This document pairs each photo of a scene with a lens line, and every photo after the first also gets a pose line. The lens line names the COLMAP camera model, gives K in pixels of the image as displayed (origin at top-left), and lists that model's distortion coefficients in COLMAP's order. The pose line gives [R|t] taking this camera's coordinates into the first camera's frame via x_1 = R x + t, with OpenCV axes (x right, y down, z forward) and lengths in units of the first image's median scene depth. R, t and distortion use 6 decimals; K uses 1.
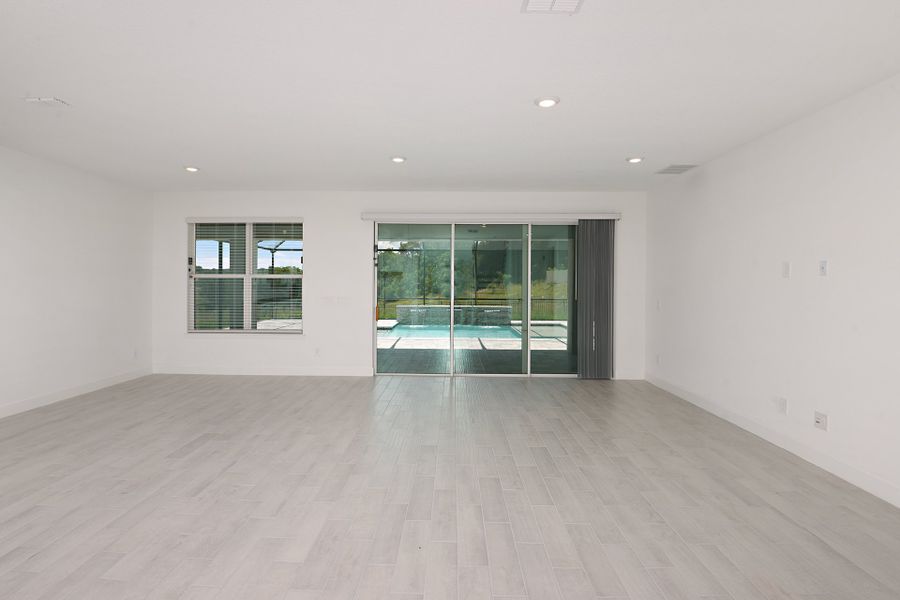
lens RADIAL K [[433.9, 0, 443.9], [0, 433.9, 281.9], [0, 0, 1]] dist [-0.025591, -0.000690]
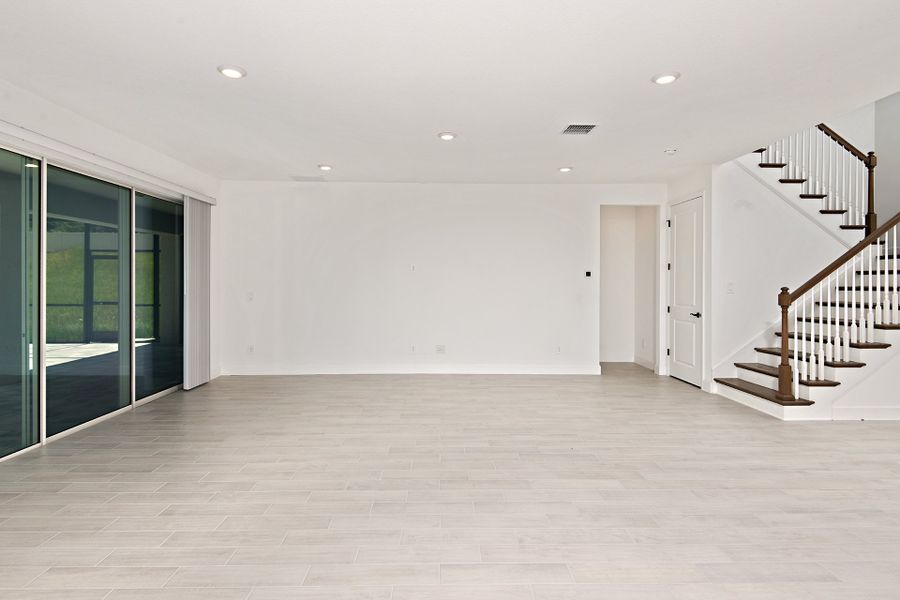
lens RADIAL K [[460.7, 0, 448.0], [0, 460.7, 284.5], [0, 0, 1]] dist [0.000192, -0.000320]
pose [[-0.042412, -0.007447, 0.999072, -0.795381], [-0.004438, 0.999964, 0.007265, 0.018250], [-0.999090, -0.004126, -0.042443, 0.729525]]
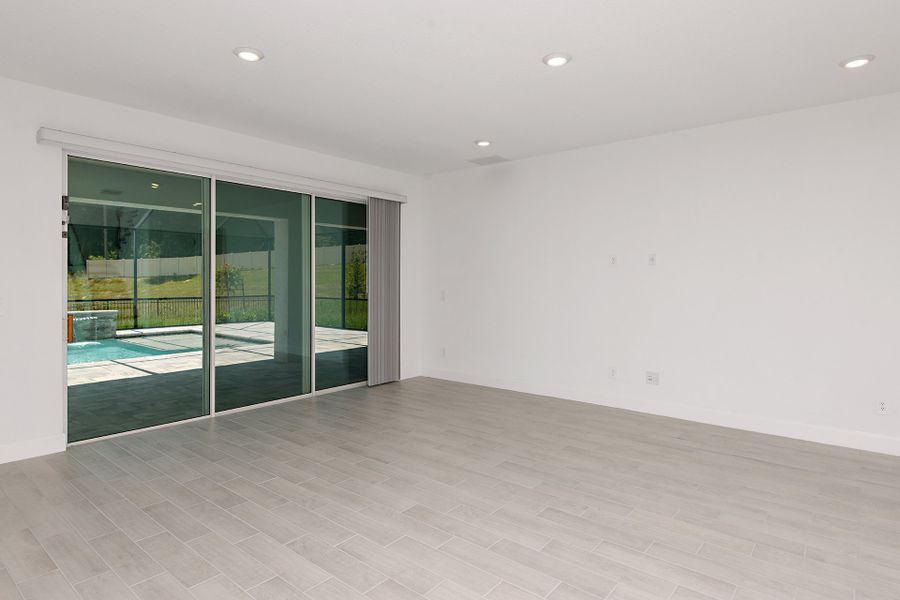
lens RADIAL K [[498.5, 0, 445.7], [0, 498.5, 281.4], [0, 0, 1]] dist [0.034137, -0.029782]
pose [[0.622311, -0.004309, 0.782759, -0.482188], [-0.001970, 0.999973, 0.007070, 0.016836], [-0.782768, -0.005942, 0.622285, 0.376948]]
